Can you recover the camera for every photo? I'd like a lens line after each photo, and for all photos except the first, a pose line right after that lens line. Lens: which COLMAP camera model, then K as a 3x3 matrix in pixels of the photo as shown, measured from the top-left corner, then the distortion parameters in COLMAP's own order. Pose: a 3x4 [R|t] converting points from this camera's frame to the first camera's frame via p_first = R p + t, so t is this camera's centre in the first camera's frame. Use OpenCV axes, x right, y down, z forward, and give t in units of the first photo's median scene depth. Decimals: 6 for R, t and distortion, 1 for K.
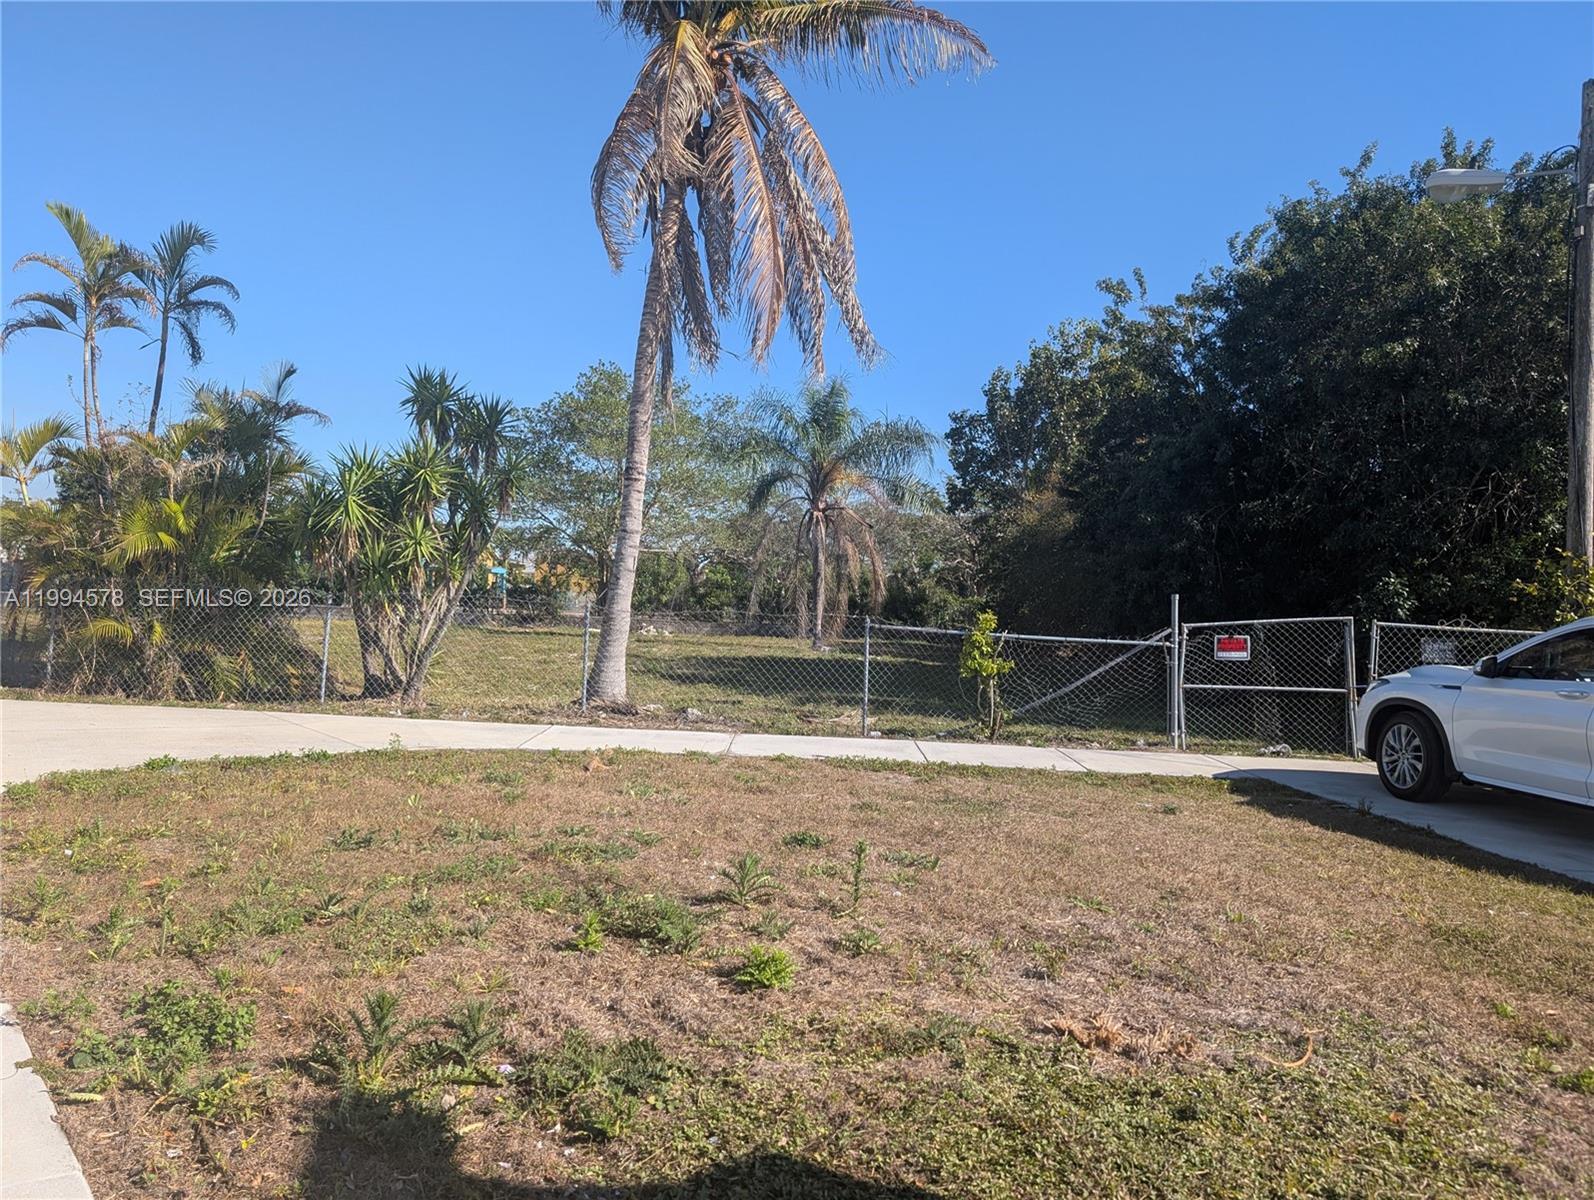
lens RADIAL K [[1138.4, 0, 797.0], [0, 1138.4, 600.0], [0, 0, 1]] dist [0.007025, -0.013030]
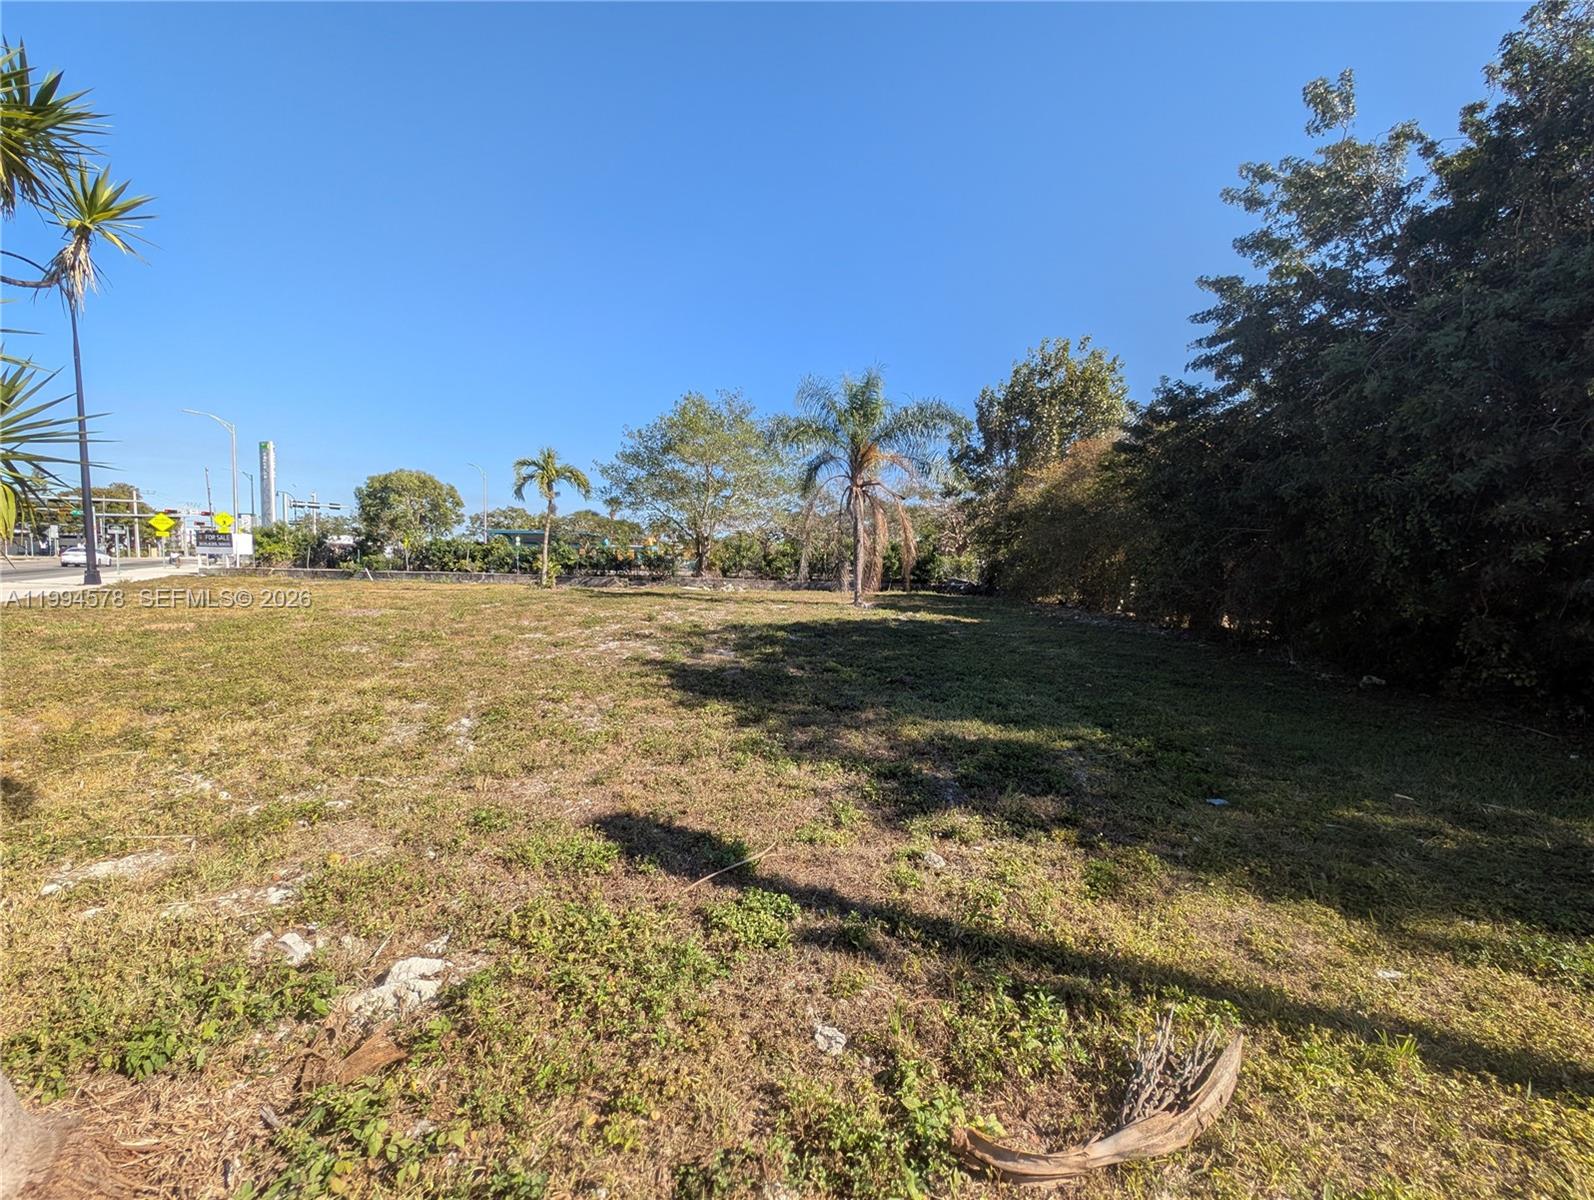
lens RADIAL K [[605.0, 0, 797.0], [0, 605.0, 600.0], [0, 0, 1]] dist [0.000731, -0.000192]
pose [[0.998109, -0.018536, -0.058611, -0.019952], [0.022267, 0.997724, 0.063646, -0.007397], [0.057298, -0.064830, 0.996250, 0.861866]]
